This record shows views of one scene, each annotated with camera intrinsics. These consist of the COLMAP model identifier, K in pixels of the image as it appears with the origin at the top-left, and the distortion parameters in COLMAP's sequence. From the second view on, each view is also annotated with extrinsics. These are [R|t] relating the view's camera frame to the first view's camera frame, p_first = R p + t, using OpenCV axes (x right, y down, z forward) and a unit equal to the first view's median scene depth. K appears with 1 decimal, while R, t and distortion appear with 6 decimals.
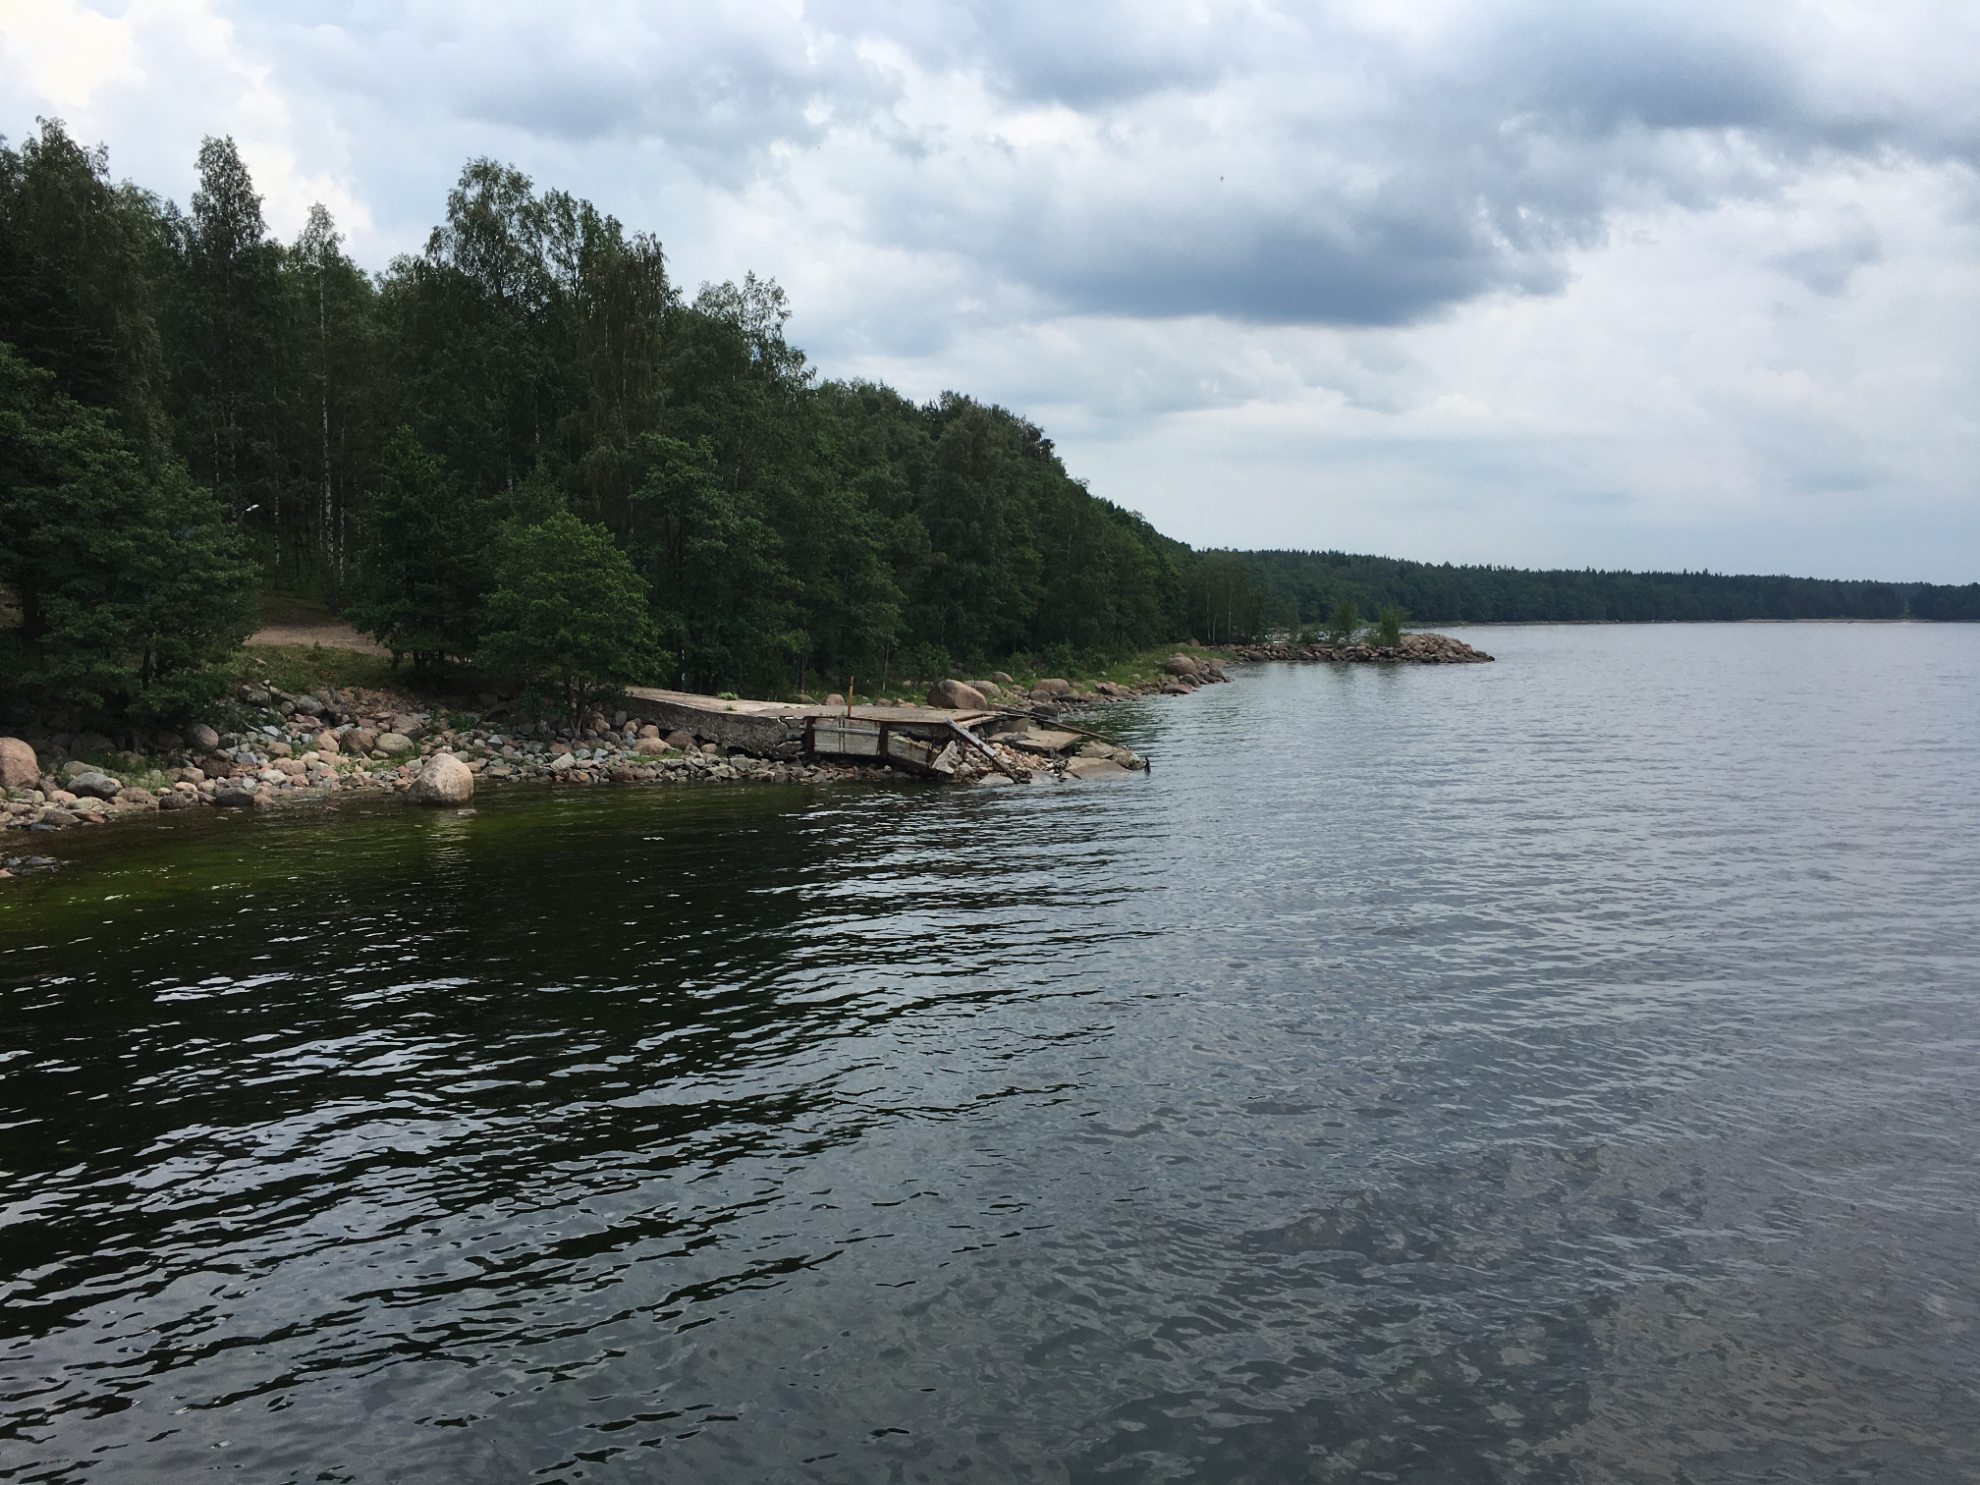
lens RADIAL K [[1671.1, 0, 988.5], [0, 1671.1, 735.5], [0, 0, 1]] dist [0.079092, -0.090162]
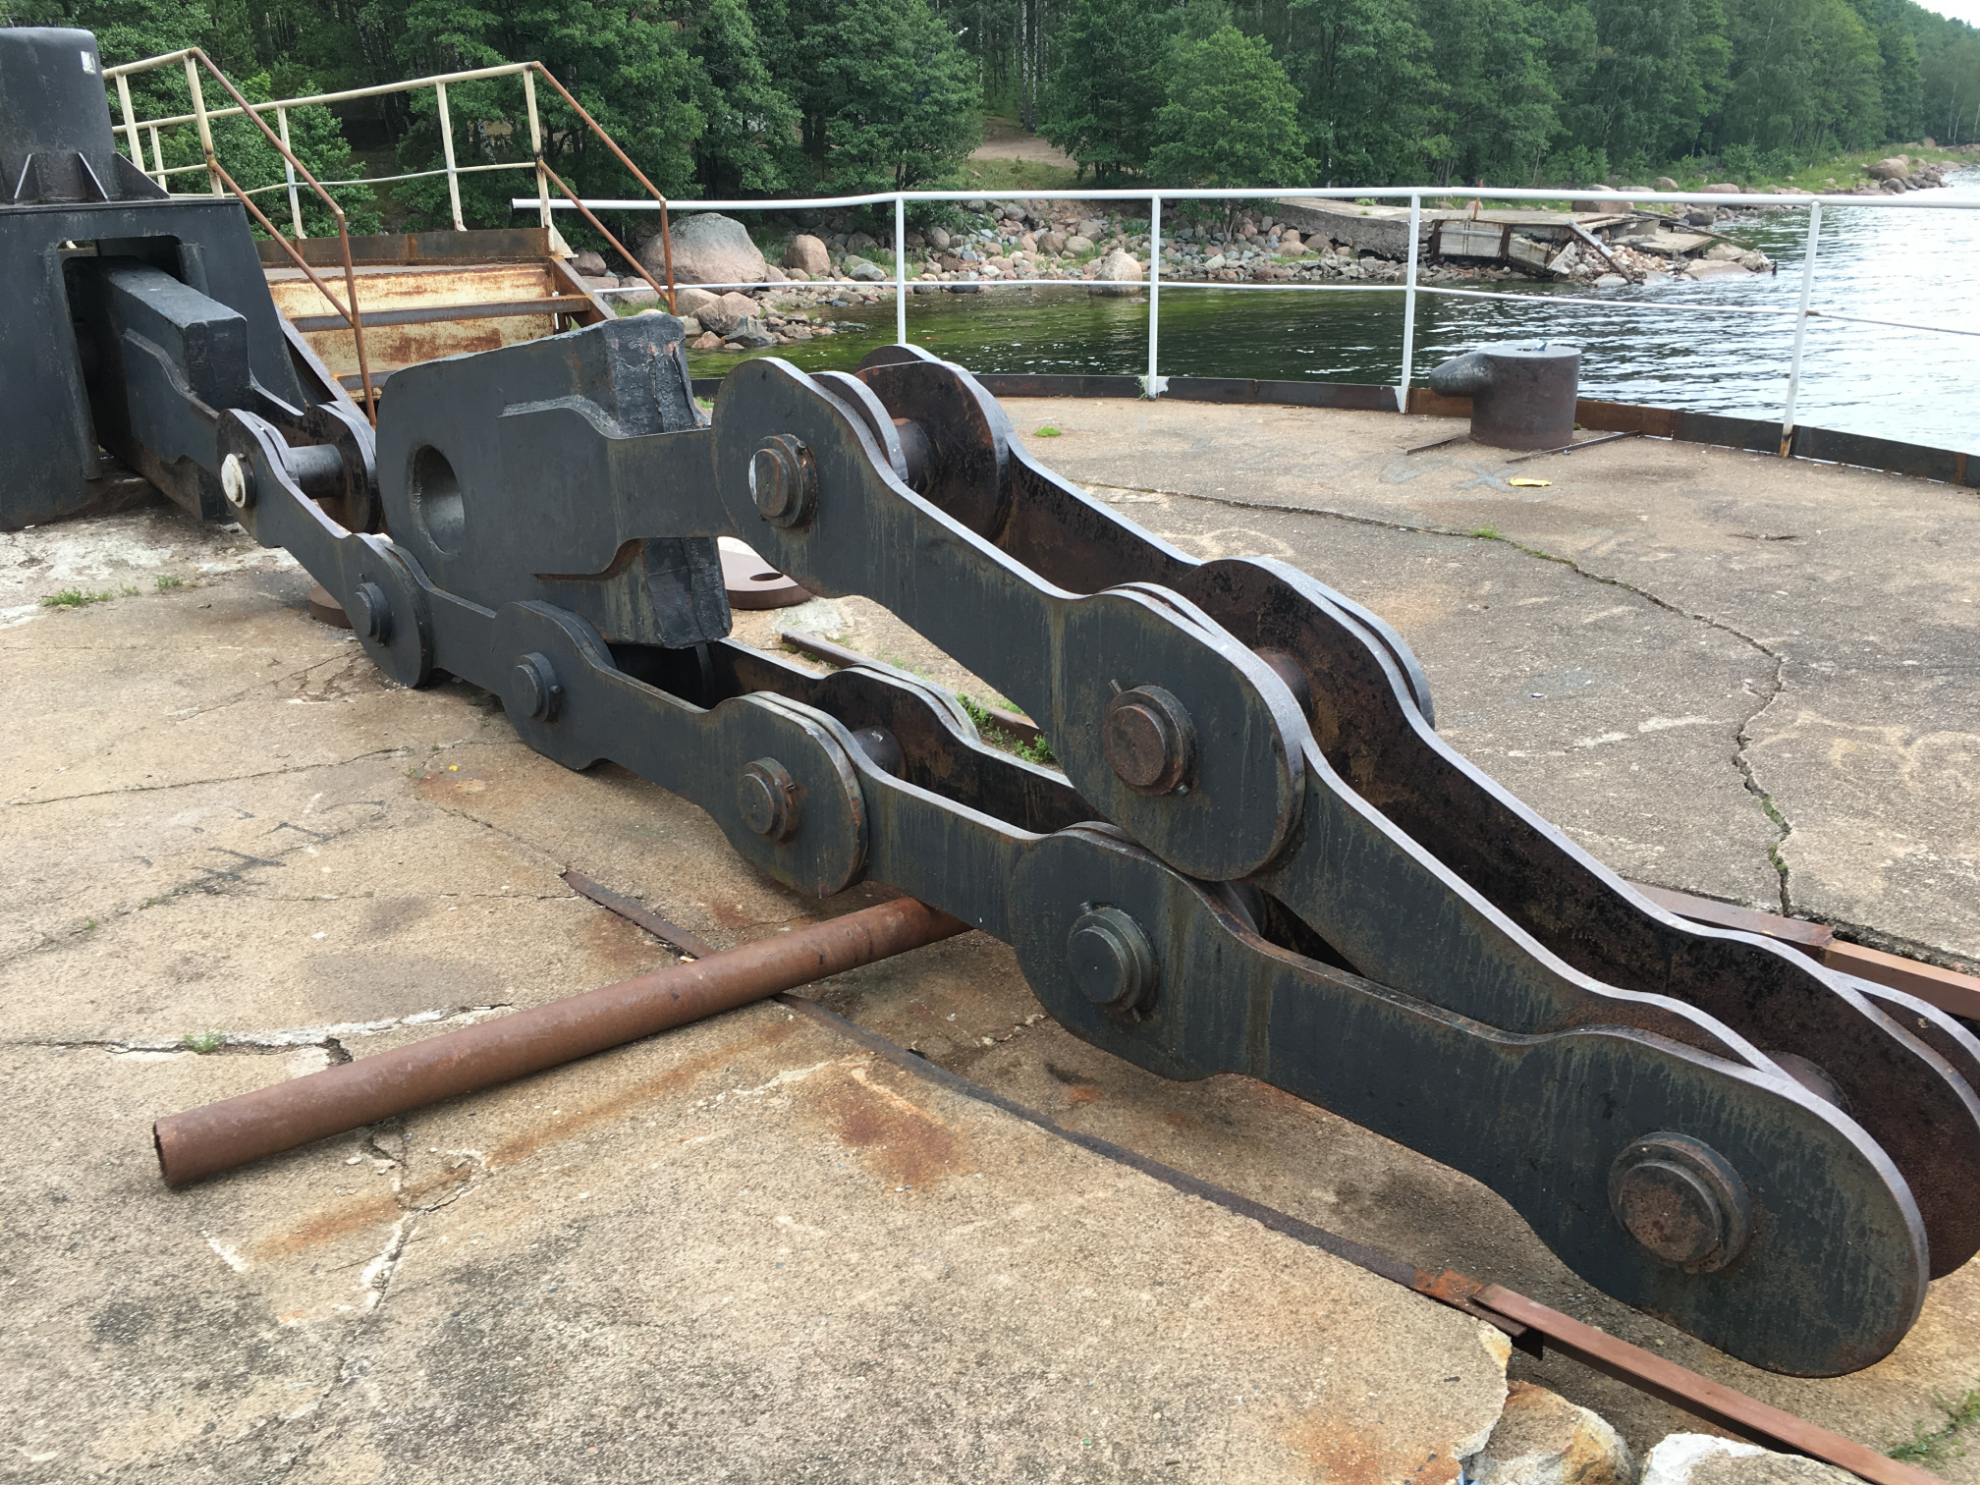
lens RADIAL K [[1671.1, 0, 989.4], [0, 1671.1, 750.4], [0, 0, 1]] dist [0.079092, -0.090162]
pose [[0.929072, 0.111287, -0.352762, 0.048525], [-0.008480, 0.959827, 0.280464, 0.014289], [0.369802, -0.257580, 0.892692, -0.179895]]
